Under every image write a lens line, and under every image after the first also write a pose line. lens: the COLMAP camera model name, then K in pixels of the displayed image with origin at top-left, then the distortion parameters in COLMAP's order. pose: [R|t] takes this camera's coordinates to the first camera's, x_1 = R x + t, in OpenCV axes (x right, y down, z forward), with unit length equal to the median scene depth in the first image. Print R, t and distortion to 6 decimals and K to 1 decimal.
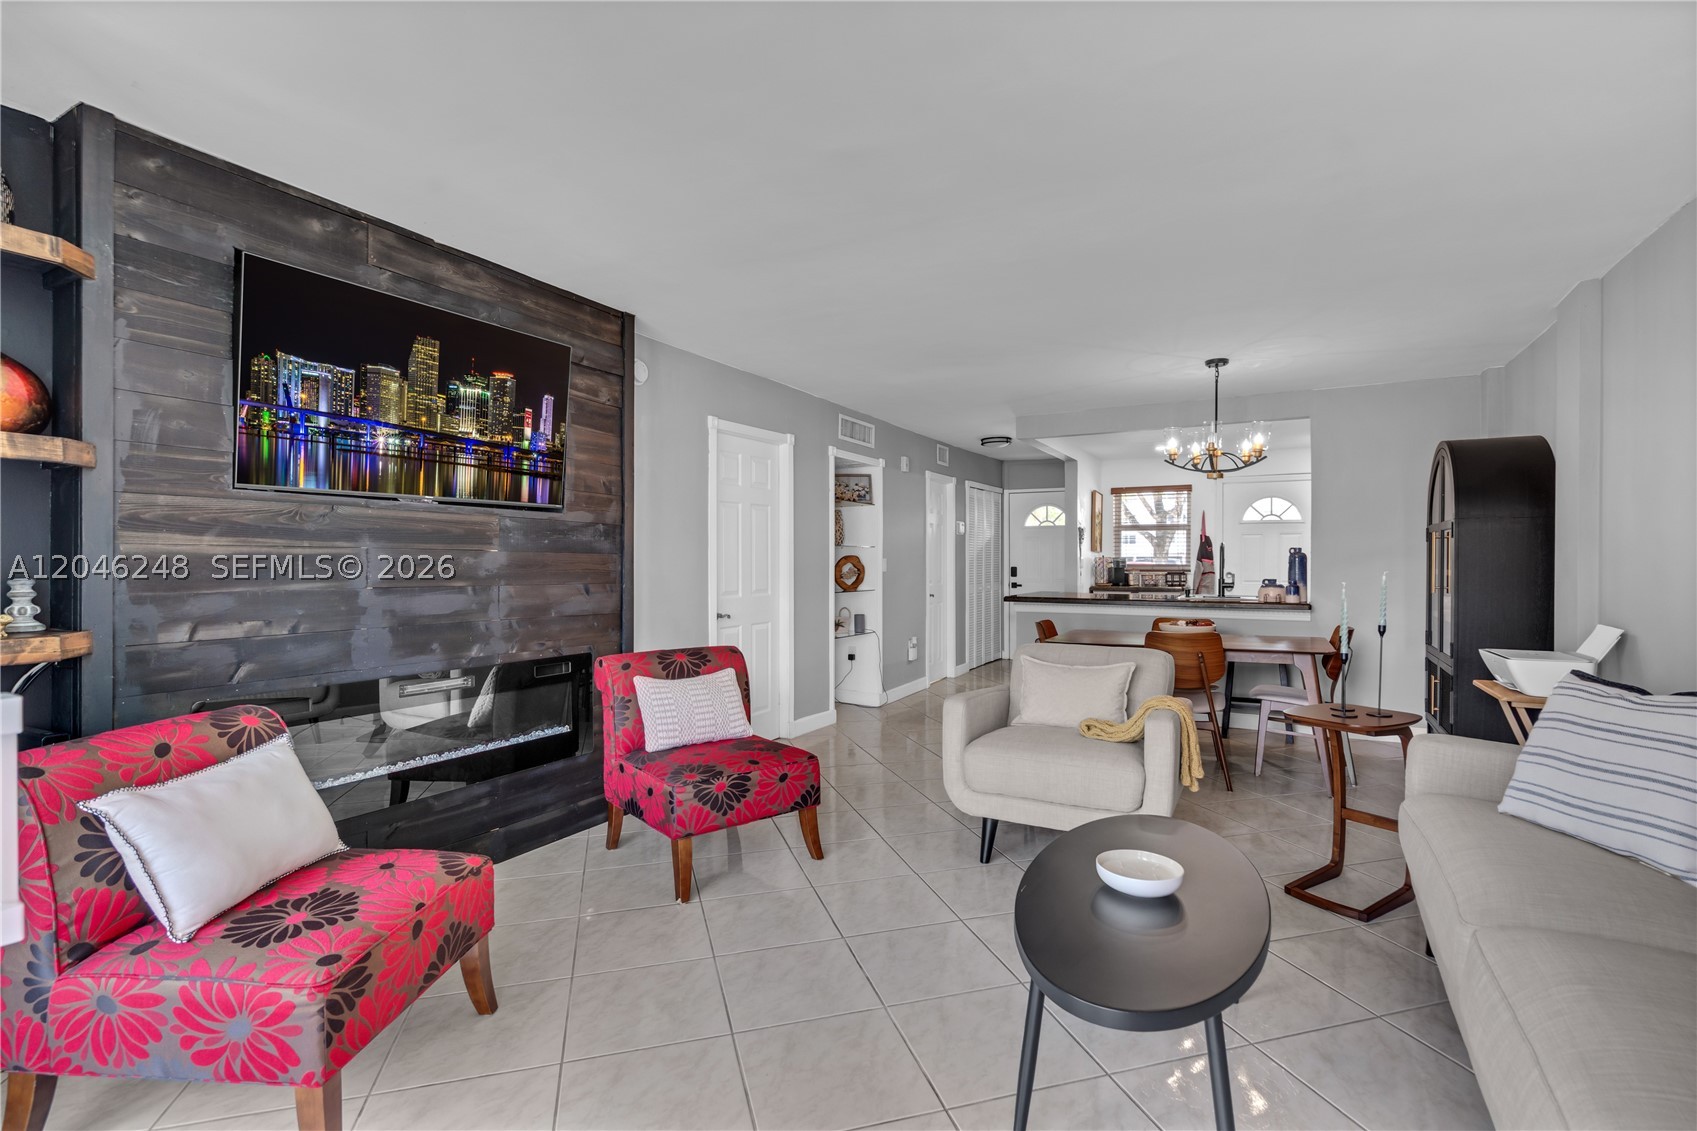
lens RADIAL K [[788.0, 0, 844.9], [0, 788.0, 562.3], [0, 0, 1]] dist [0.001230, -0.000003]
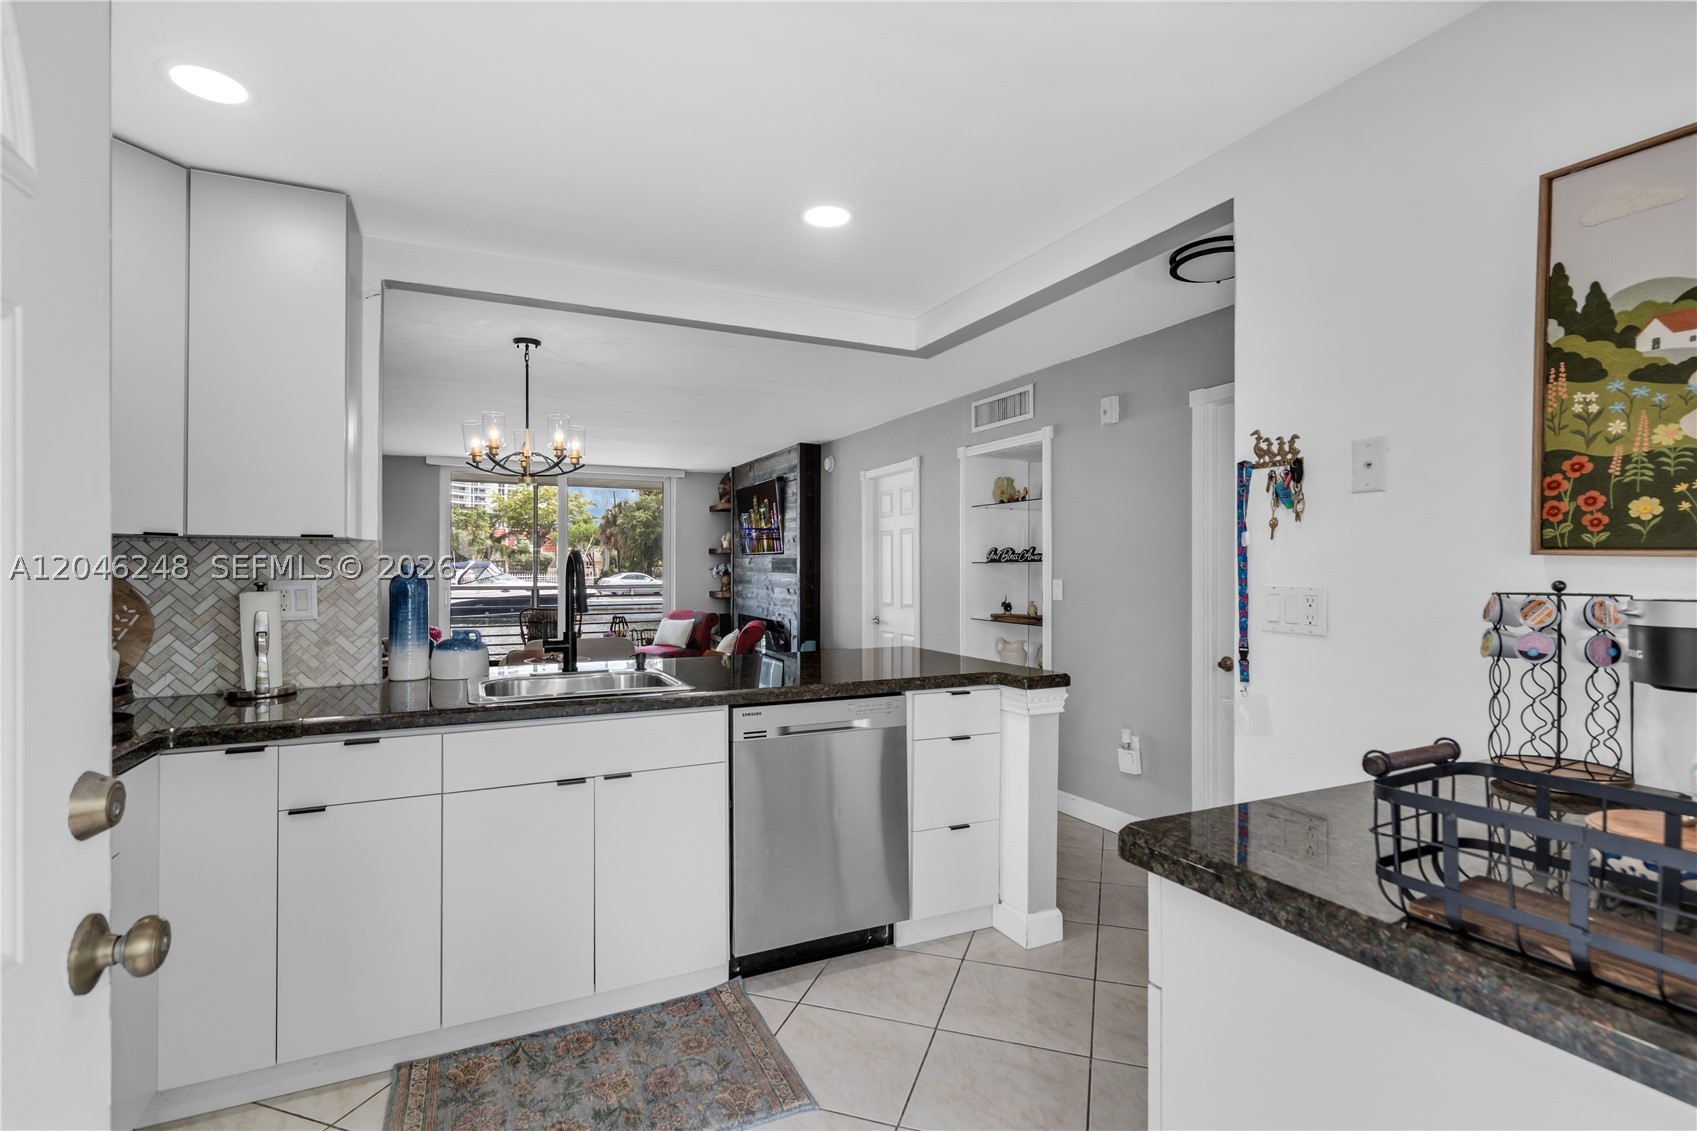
lens RADIAL K [[788.0, 0, 834.8], [0, 788.0, 572.6], [0, 0, 1]] dist [0.001230, -0.000003]
pose [[-0.579938, 0.000907, -0.814660, 1.535764], [-0.007528, 0.999951, 0.006472, -0.033131], [0.814626, 0.009886, -0.579902, 2.793622]]
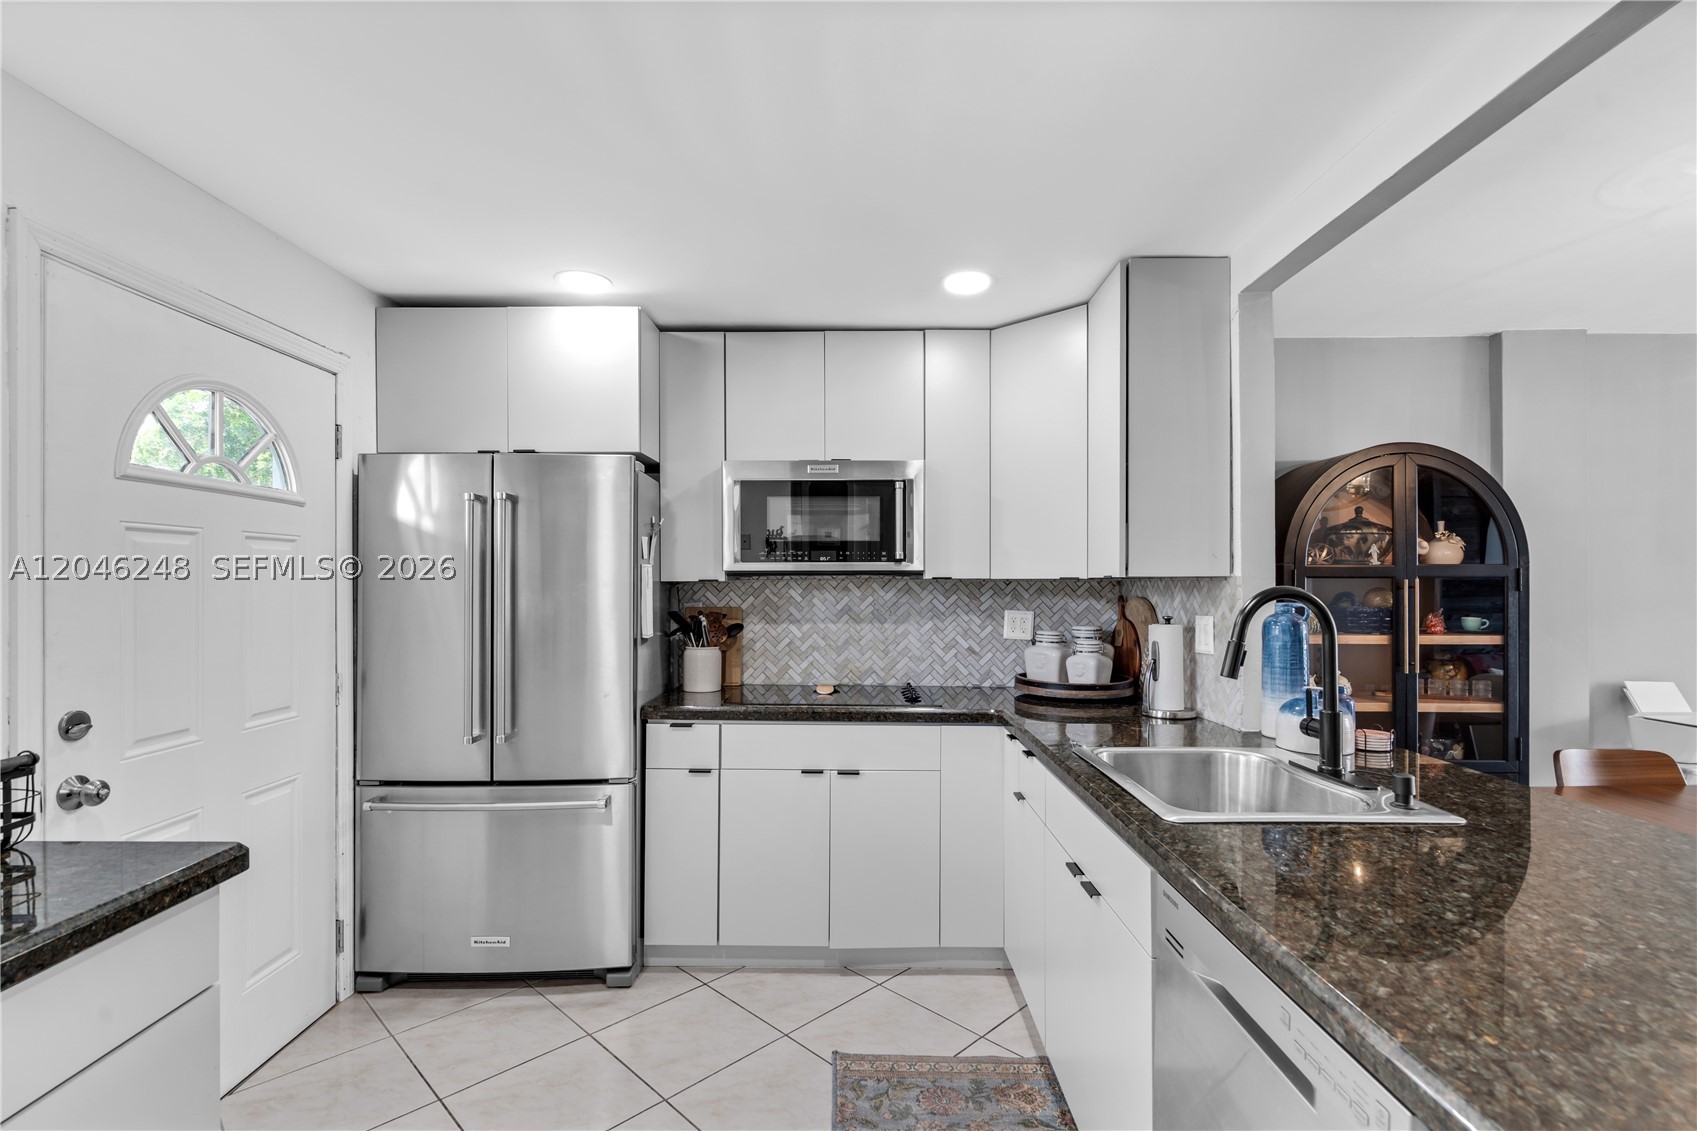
lens RADIAL K [[788.0, 0, 858.1], [0, 788.0, 570.7], [0, 0, 1]] dist [0.001230, -0.000003]
pose [[-0.497748, 0.012880, 0.867226, 0.637084], [0.006612, 0.999917, -0.011056, -0.060449], [-0.867296, 0.000231, -0.497792, 2.630121]]
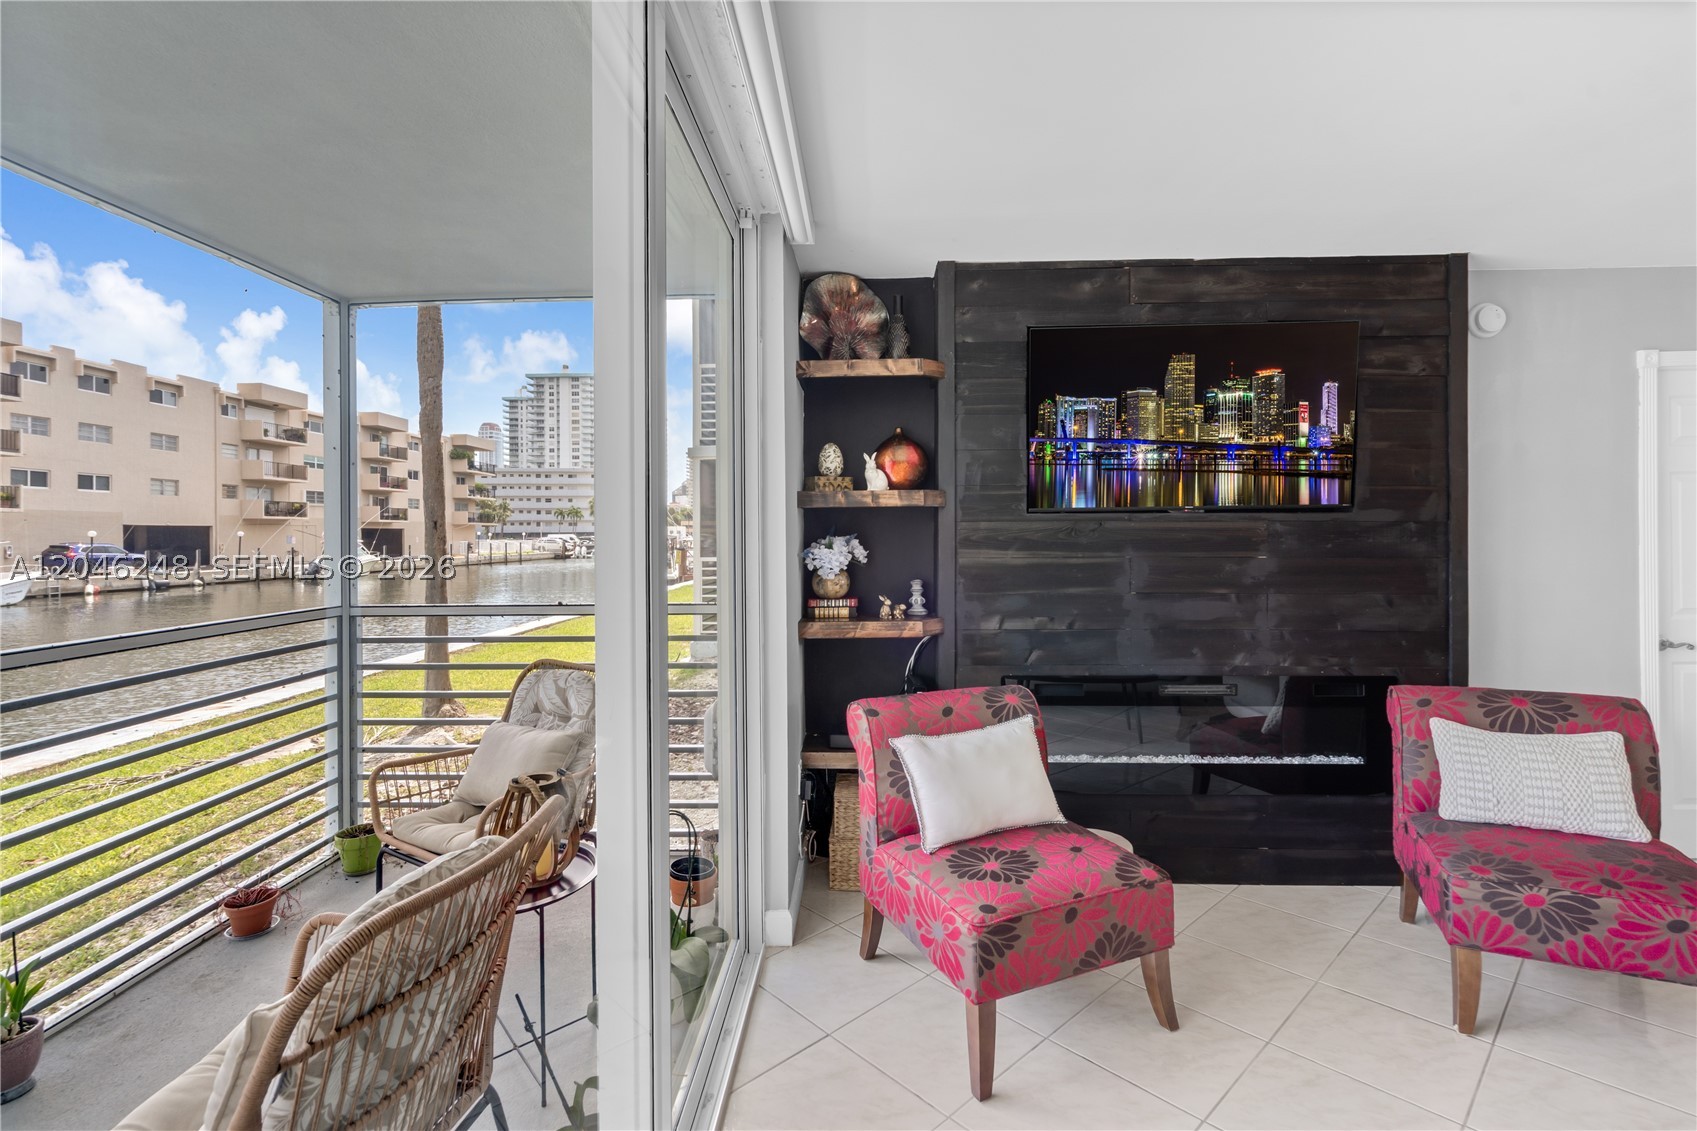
lens RADIAL K [[788.0, 0, 836.6], [0, 788.0, 532.0], [0, 0, 1]] dist [0.001230, -0.000003]
pose [[0.456137, -0.006789, -0.889884, 0.187083], [0.007461, 0.999965, -0.003804, -0.049029], [0.889878, -0.004905, 0.456171, 0.110531]]
